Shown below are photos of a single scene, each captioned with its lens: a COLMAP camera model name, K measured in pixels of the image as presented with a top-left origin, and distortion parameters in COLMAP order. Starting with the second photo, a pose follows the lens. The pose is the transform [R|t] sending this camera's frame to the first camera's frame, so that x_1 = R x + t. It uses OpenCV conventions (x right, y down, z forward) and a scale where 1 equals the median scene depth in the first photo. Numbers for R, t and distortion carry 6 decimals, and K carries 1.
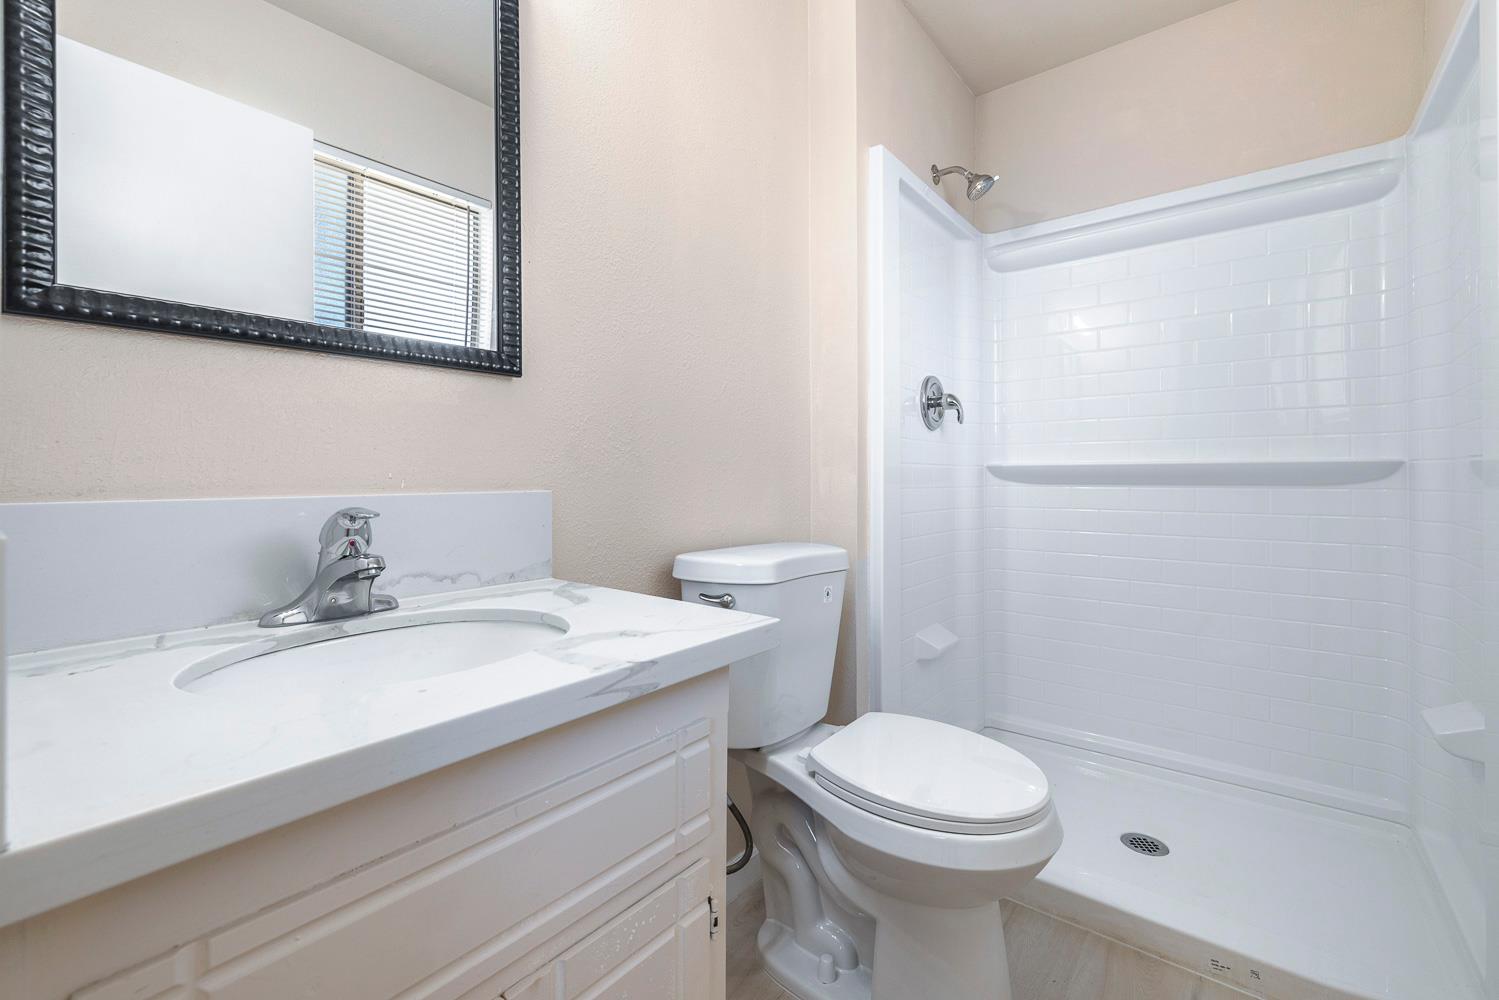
lens RADIAL K [[646.7, 0, 752.0], [0, 646.7, 486.5], [0, 0, 1]] dist [-0.005447, -0.000073]
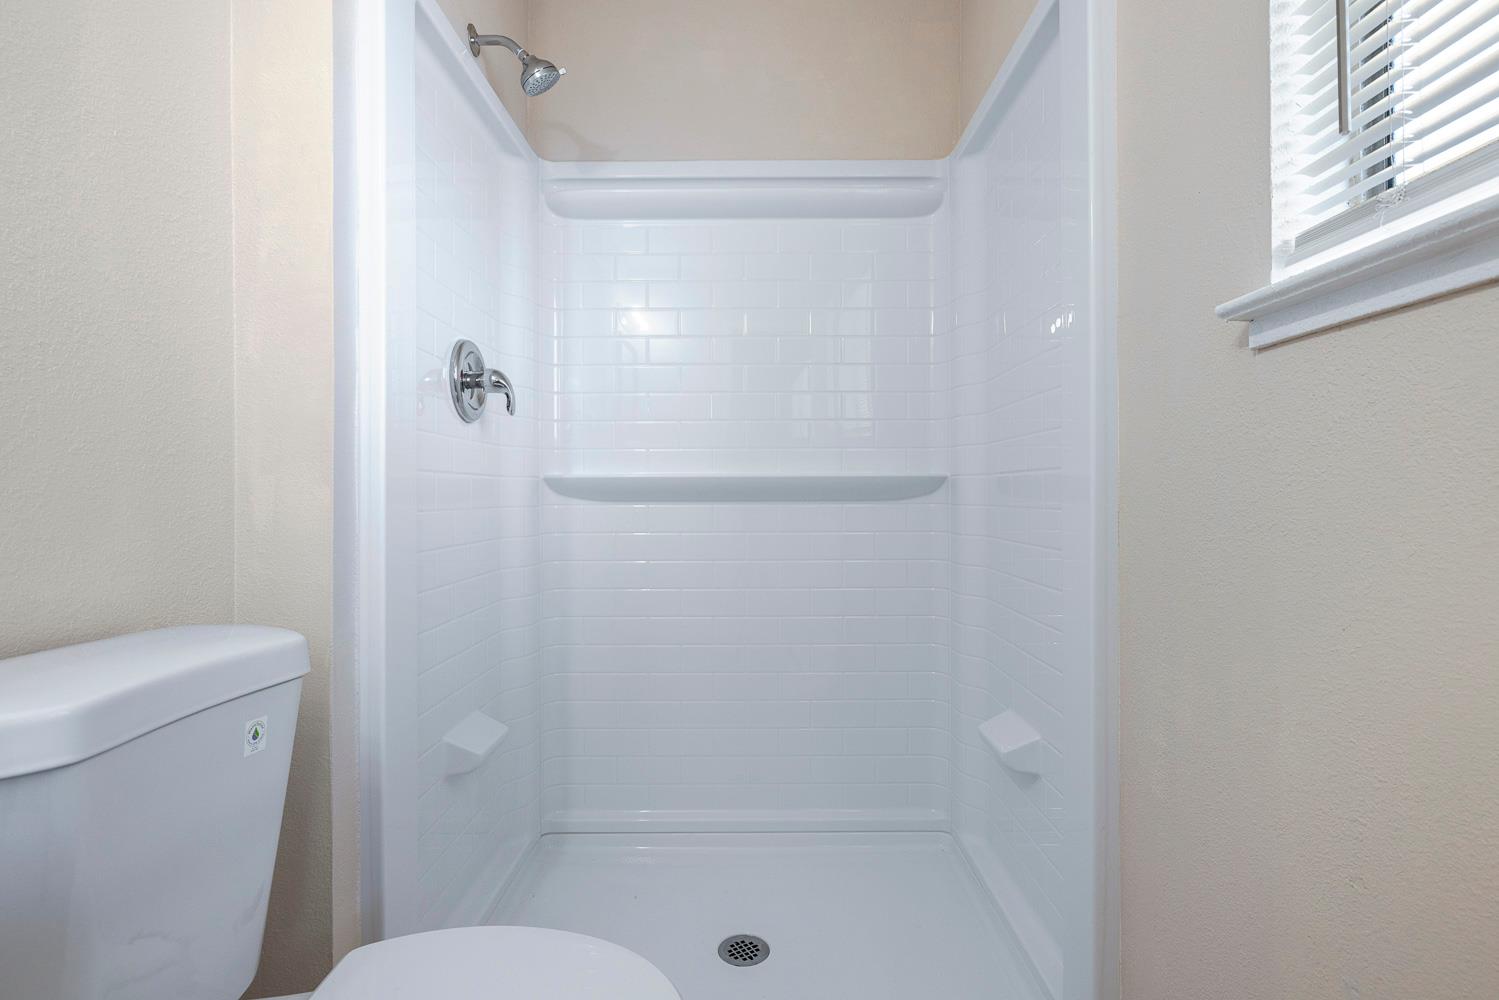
lens RADIAL K [[722.3, 0, 749.5], [0, 722.3, 488.0], [0, 0, 1]] dist [-0.000783, -0.000069]
pose [[0.791207, 0.003523, 0.611538, 0.054803], [0.010731, 0.999749, -0.019644, -0.001421], [-0.611454, 0.022105, 0.790971, 0.242064]]
